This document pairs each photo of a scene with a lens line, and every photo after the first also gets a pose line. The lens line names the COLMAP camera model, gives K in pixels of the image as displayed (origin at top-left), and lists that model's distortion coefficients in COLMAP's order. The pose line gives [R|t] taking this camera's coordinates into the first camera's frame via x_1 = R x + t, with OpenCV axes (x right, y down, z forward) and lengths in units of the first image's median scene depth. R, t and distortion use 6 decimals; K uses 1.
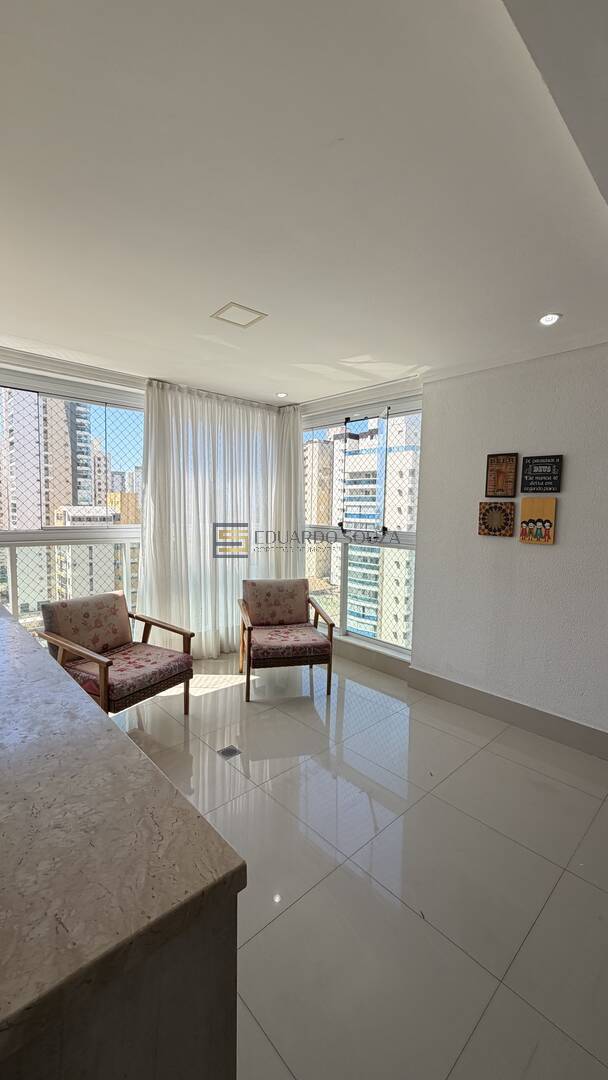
lens RADIAL K [[430.5, 0, 304.0], [0, 430.5, 540.0], [0, 0, 1]] dist [0.002294, 0.000123]
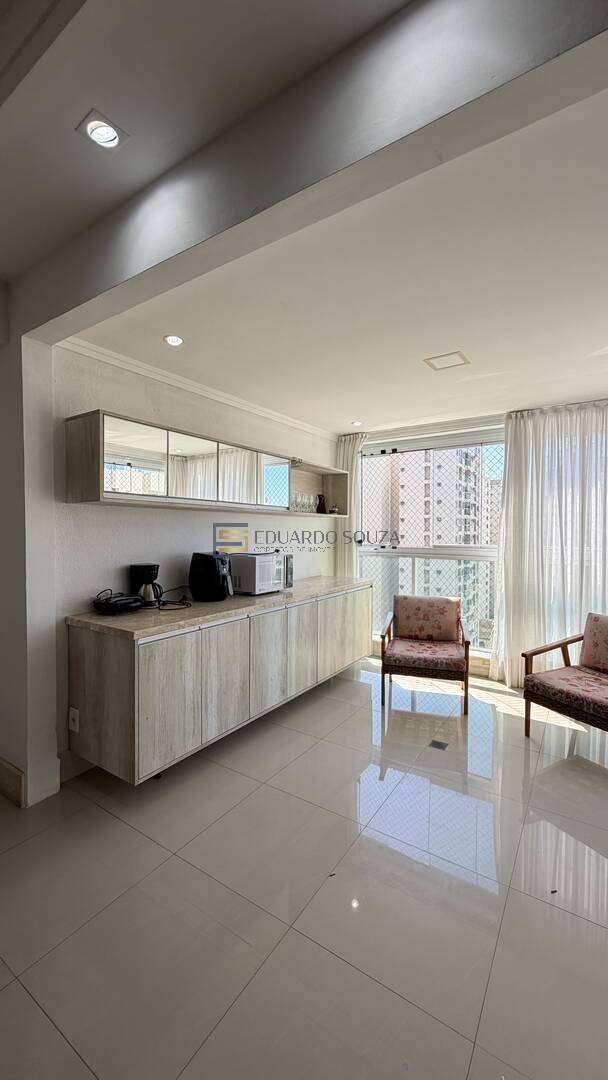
lens RADIAL K [[430.5, 0, 304.0], [0, 430.5, 540.0], [0, 0, 1]] dist [0.002294, 0.000123]
pose [[0.235062, 0.005153, -0.971967, 0.561175], [-0.072384, 0.997302, -0.012218, 0.001006], [0.969281, 0.073227, 0.234801, 0.245433]]
